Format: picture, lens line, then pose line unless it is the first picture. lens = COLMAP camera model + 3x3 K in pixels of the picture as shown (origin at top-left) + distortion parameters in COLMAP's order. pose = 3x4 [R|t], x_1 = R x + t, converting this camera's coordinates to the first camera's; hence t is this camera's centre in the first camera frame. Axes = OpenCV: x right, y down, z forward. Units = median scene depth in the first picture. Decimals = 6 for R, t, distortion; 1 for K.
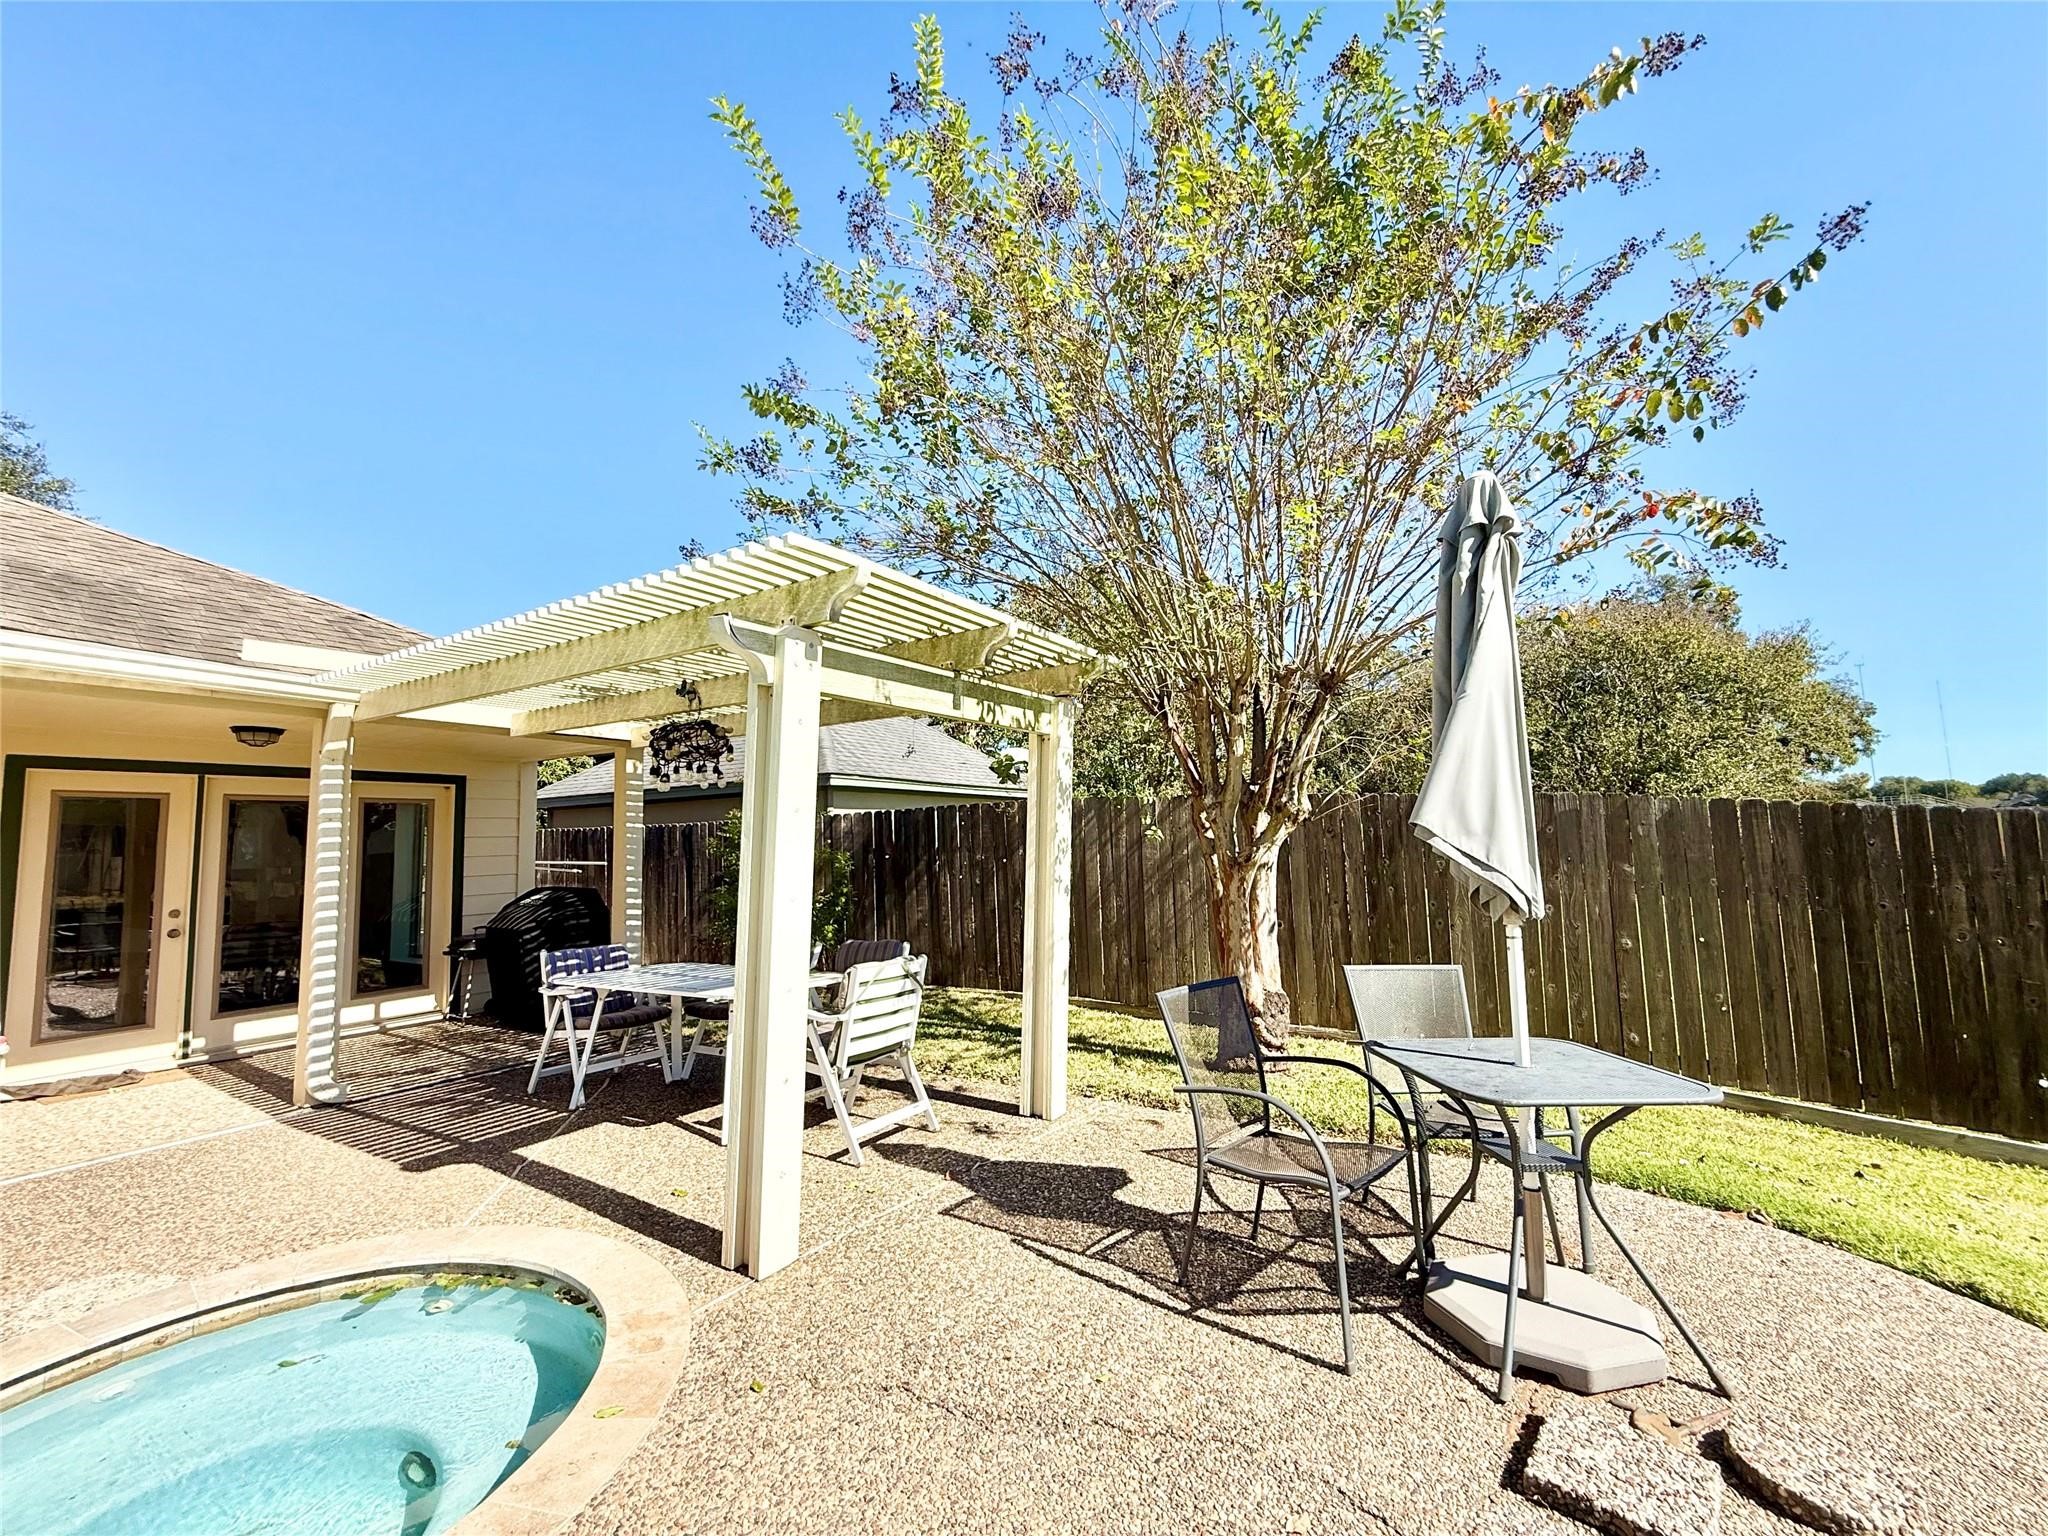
lens RADIAL K [[814.2, 0, 1024.0], [0, 814.2, 768.0], [0, 0, 1]] dist [-0.002481, -0.000609]
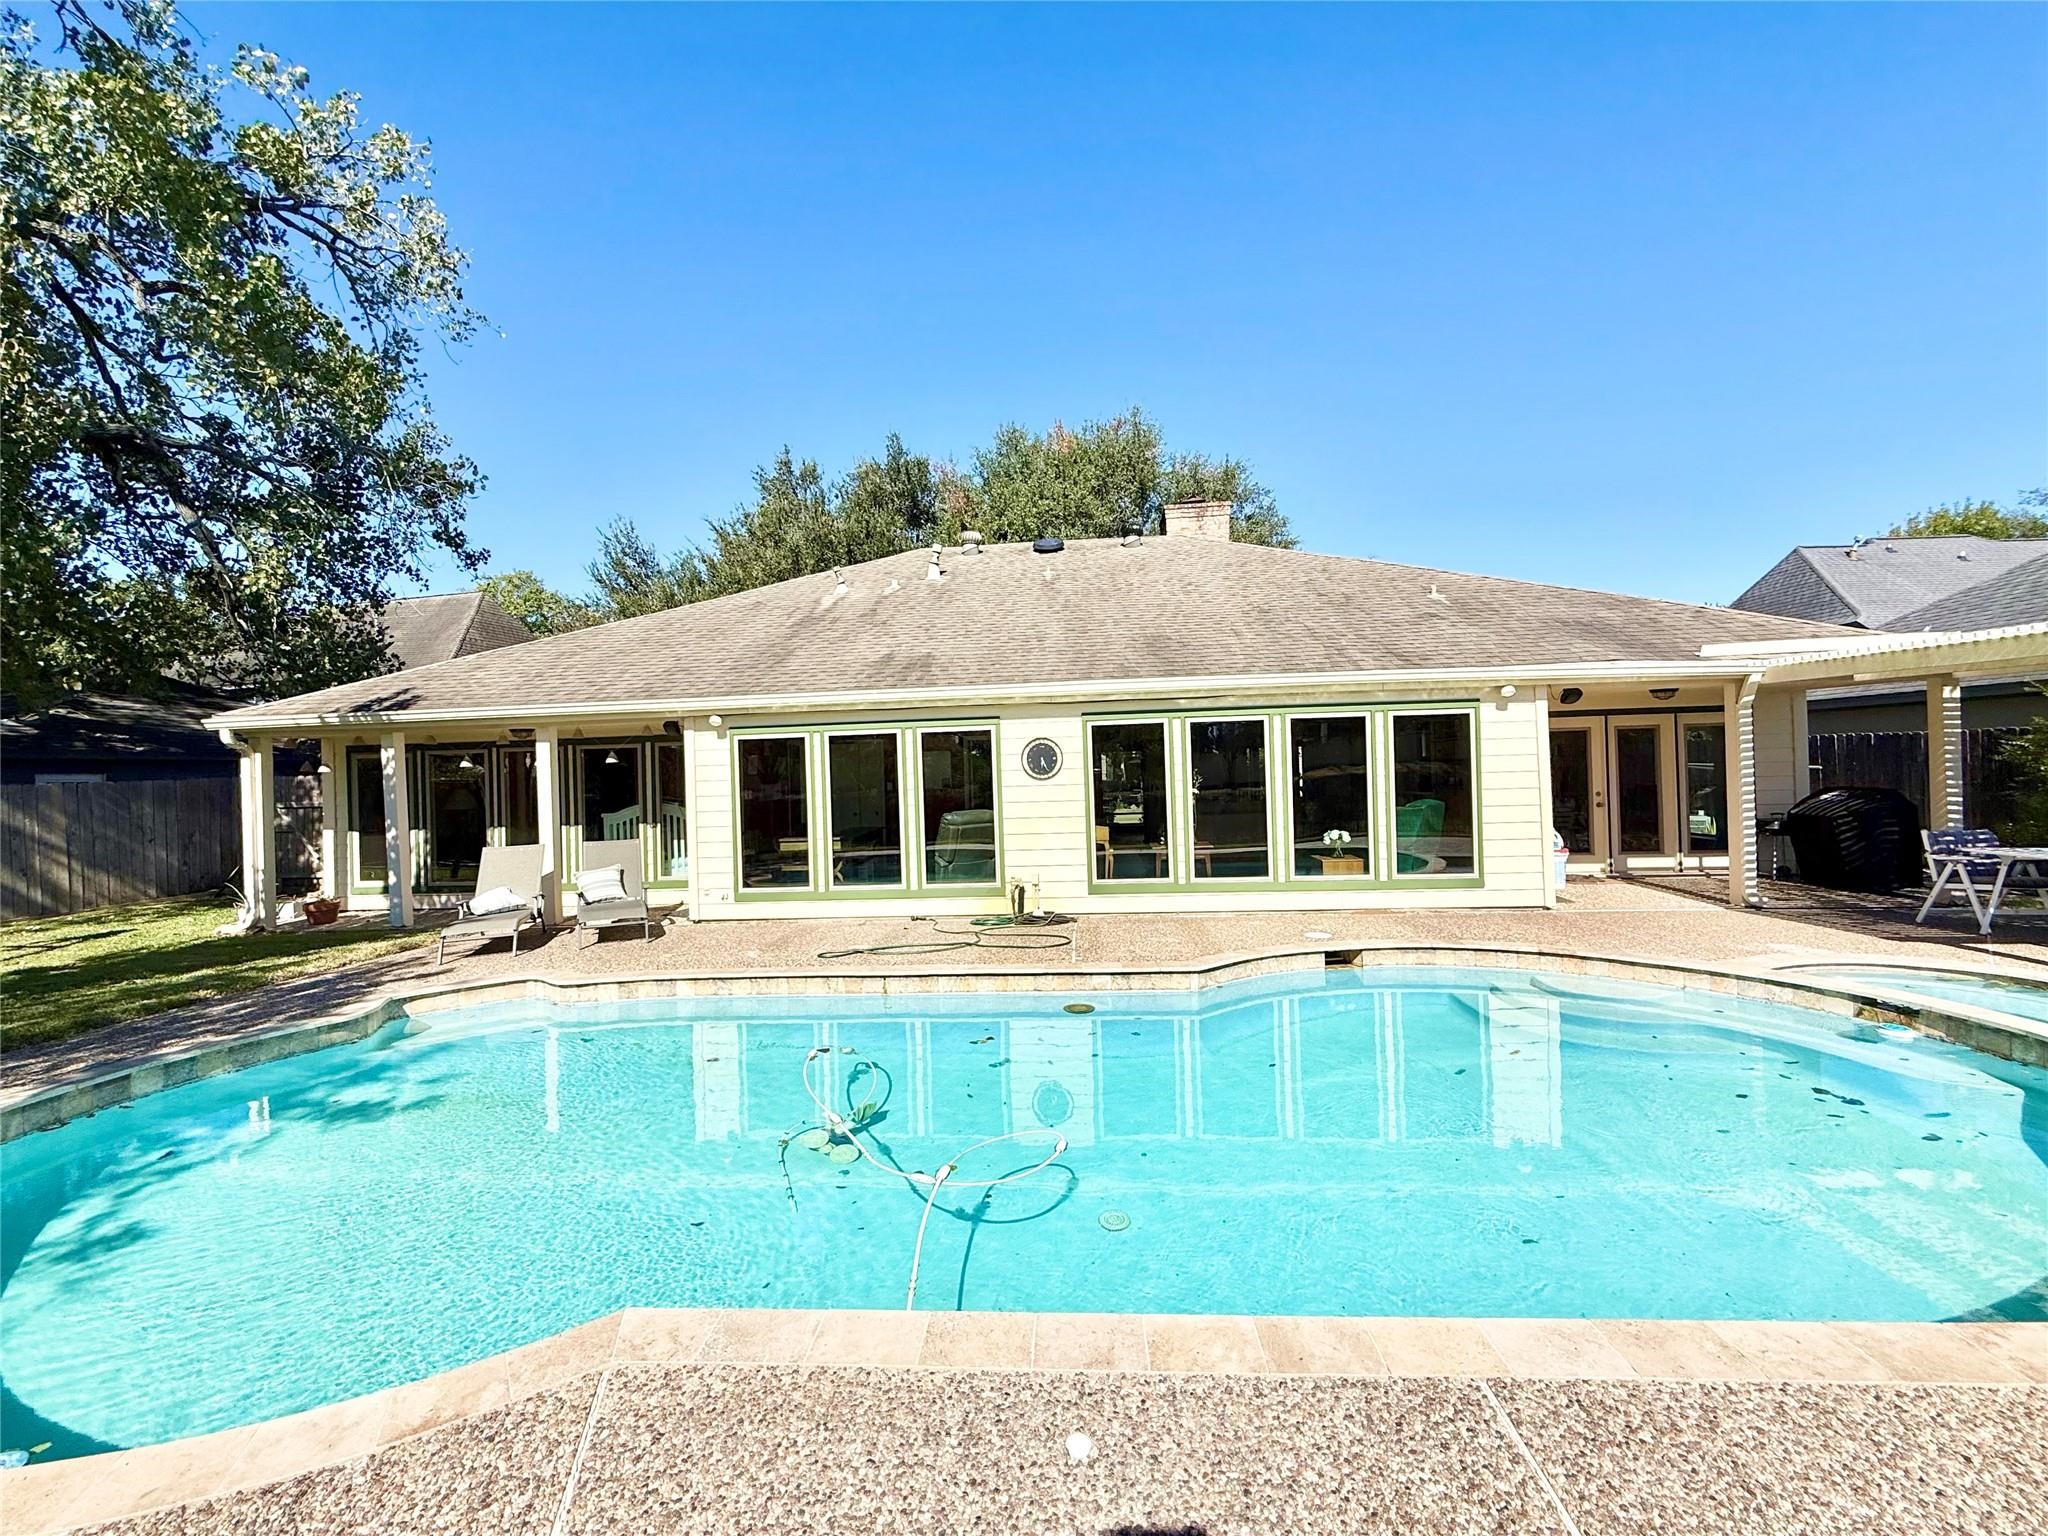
lens RADIAL K [[814.2, 0, 1024.0], [0, 814.2, 768.0], [0, 0, 1]] dist [-0.002481, -0.000609]
pose [[0.497081, 0.023218, -0.867393, -0.116210], [0.089048, 0.992999, 0.077611, -0.132973], [0.863123, -0.115819, 0.491534, -0.996659]]
